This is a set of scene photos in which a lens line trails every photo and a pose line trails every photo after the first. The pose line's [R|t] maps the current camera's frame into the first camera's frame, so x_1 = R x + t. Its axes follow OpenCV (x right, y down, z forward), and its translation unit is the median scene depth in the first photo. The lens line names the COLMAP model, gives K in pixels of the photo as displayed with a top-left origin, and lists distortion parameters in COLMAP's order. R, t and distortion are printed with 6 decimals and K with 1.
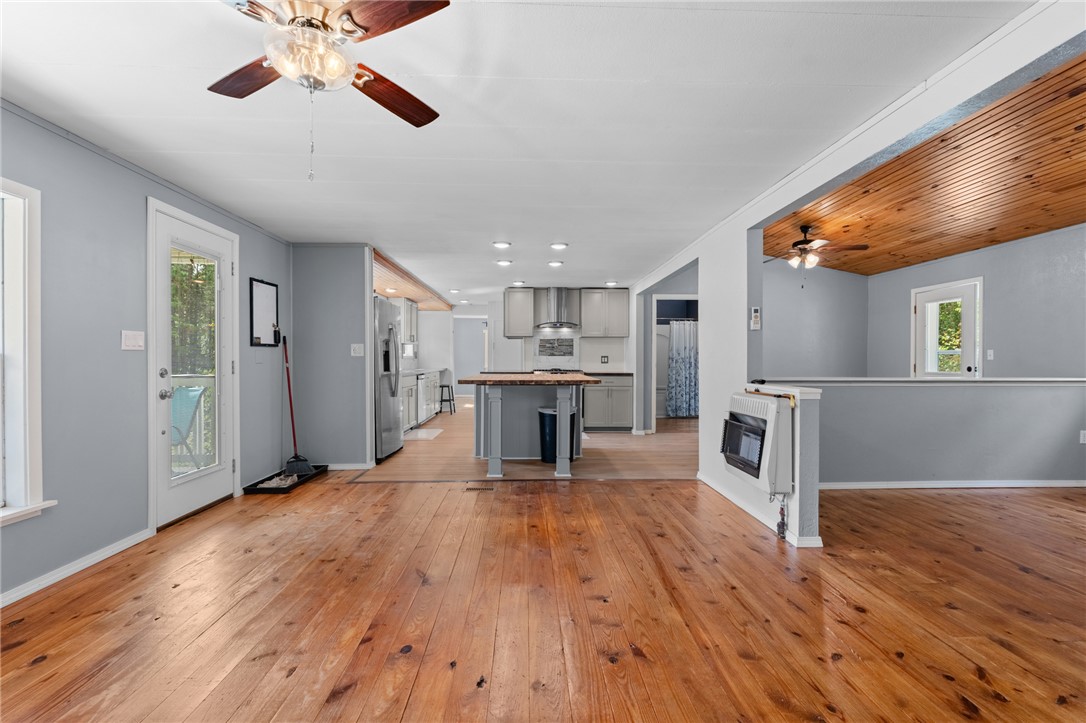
lens RADIAL K [[477.4, 0, 540.7], [0, 477.4, 358.4], [0, 0, 1]] dist [-0.004579, -0.000440]
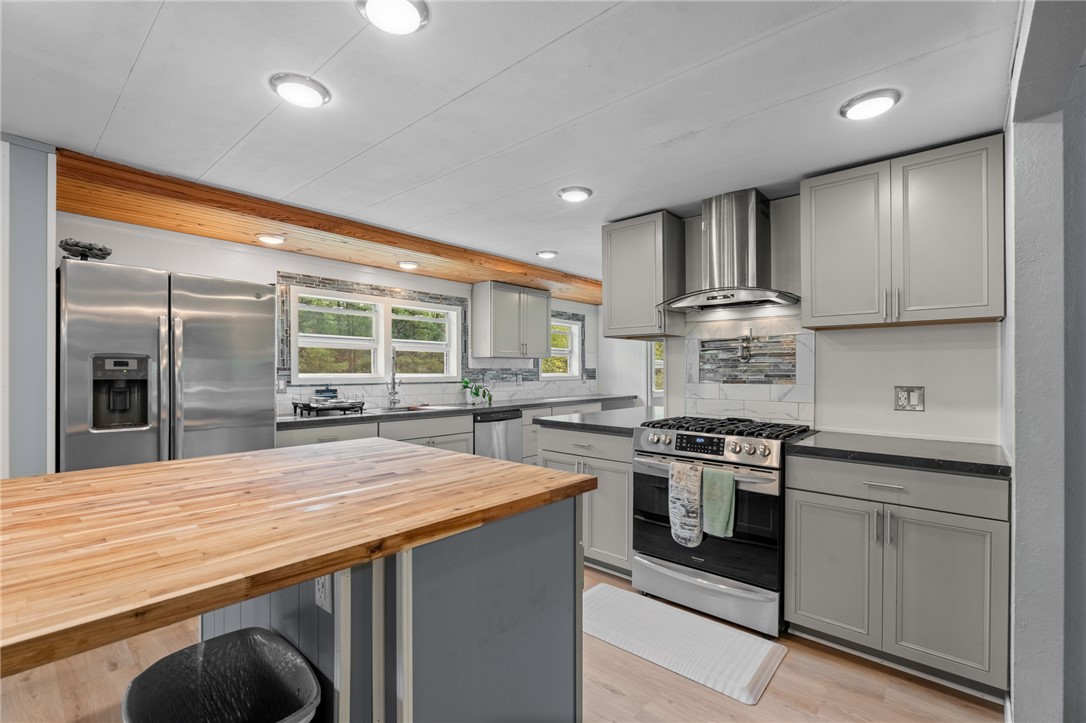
lens RADIAL K [[466.2, 0, 545.5], [0, 466.2, 366.5], [0, 0, 1]] dist [-0.002693, -0.000063]
pose [[0.736891, -0.004616, -0.675995, 0.165313], [-0.005970, 0.999893, -0.013335, -0.012300], [0.675985, 0.013862, 0.736785, 0.625252]]
